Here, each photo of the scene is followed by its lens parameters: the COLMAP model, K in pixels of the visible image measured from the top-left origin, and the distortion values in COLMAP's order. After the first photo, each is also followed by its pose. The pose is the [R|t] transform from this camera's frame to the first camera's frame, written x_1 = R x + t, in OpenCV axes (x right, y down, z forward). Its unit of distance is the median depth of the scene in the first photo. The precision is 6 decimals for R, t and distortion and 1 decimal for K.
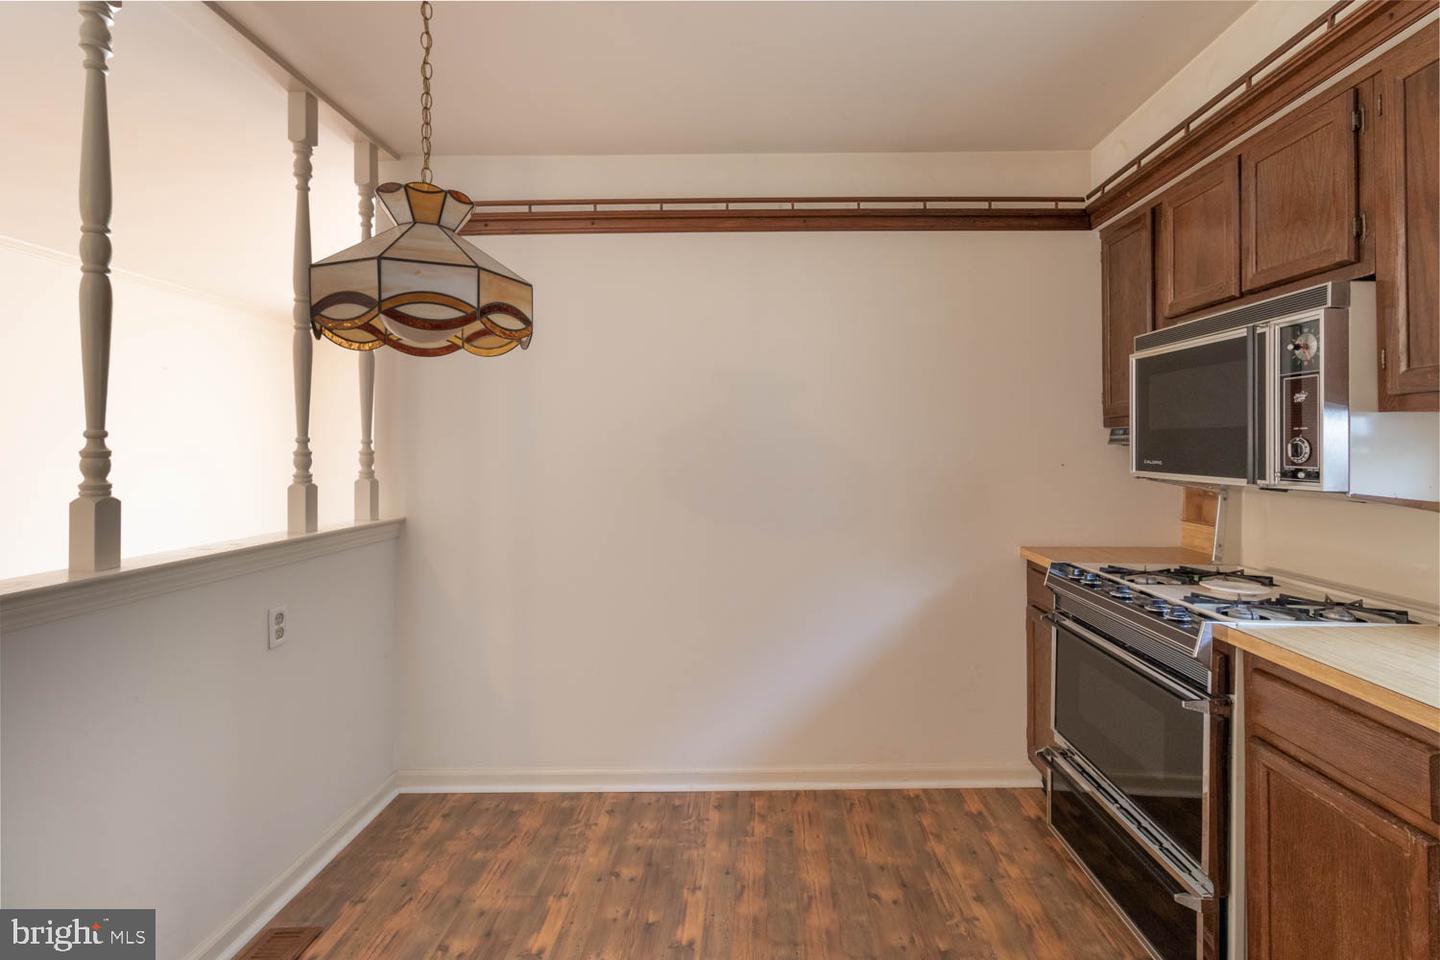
lens RADIAL K [[673.4, 0, 746.2], [0, 673.4, 440.9], [0, 0, 1]] dist [0.003517, 0.000615]
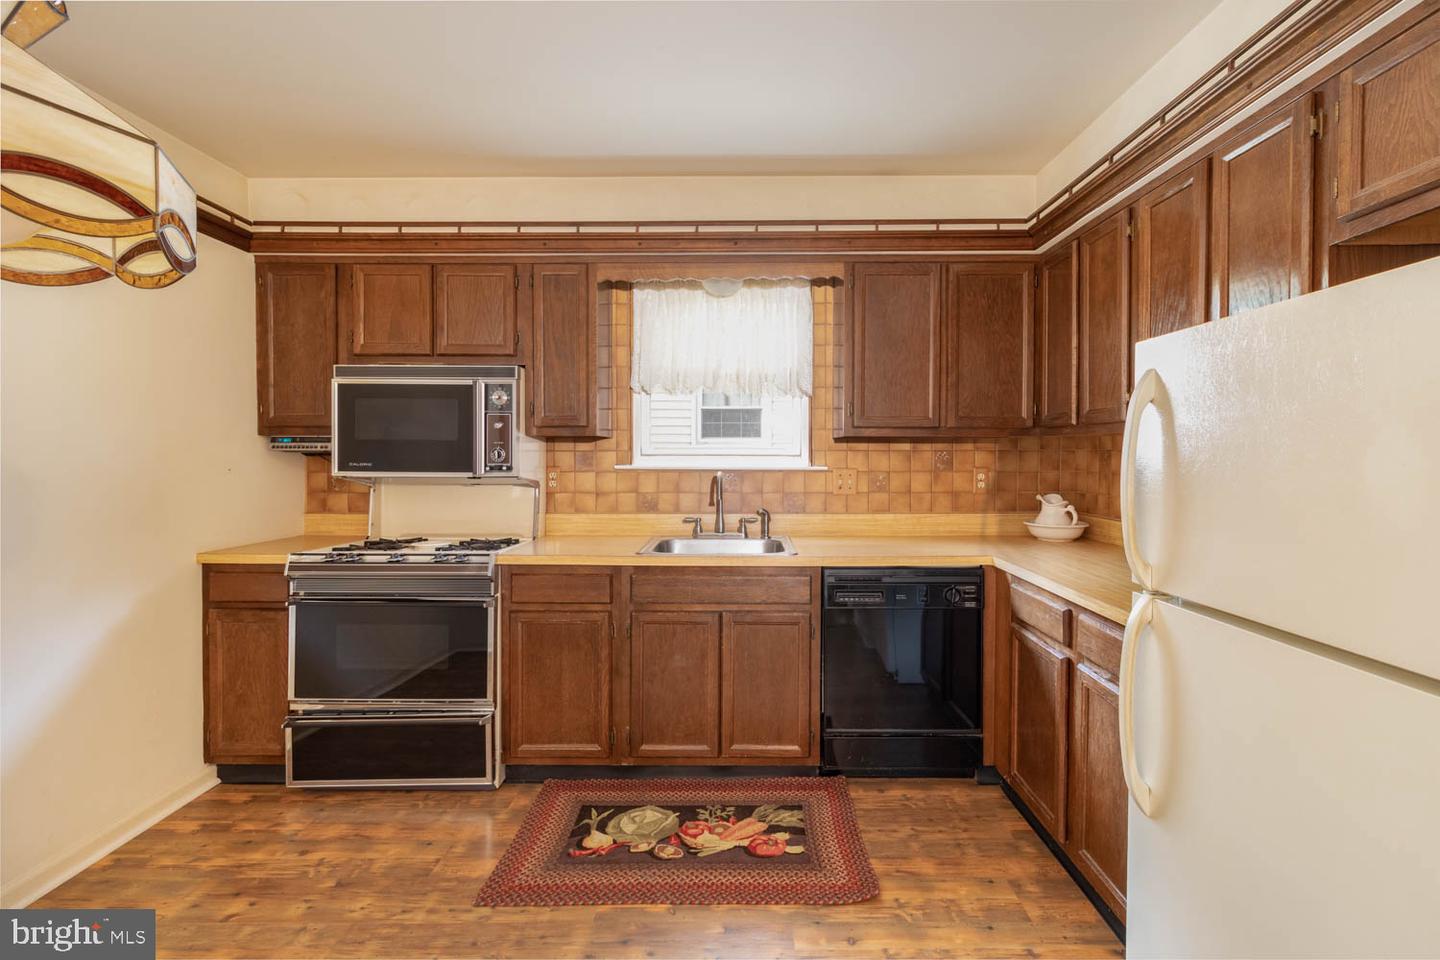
lens RADIAL K [[673.4, 0, 724.1], [0, 673.4, 472.1], [0, 0, 1]] dist [0.003517, 0.000615]
pose [[0.008989, -0.015295, 0.999843, -0.751720], [-0.009316, 0.999838, 0.015379, 0.020807], [-0.999916, -0.009453, 0.008845, 0.292257]]
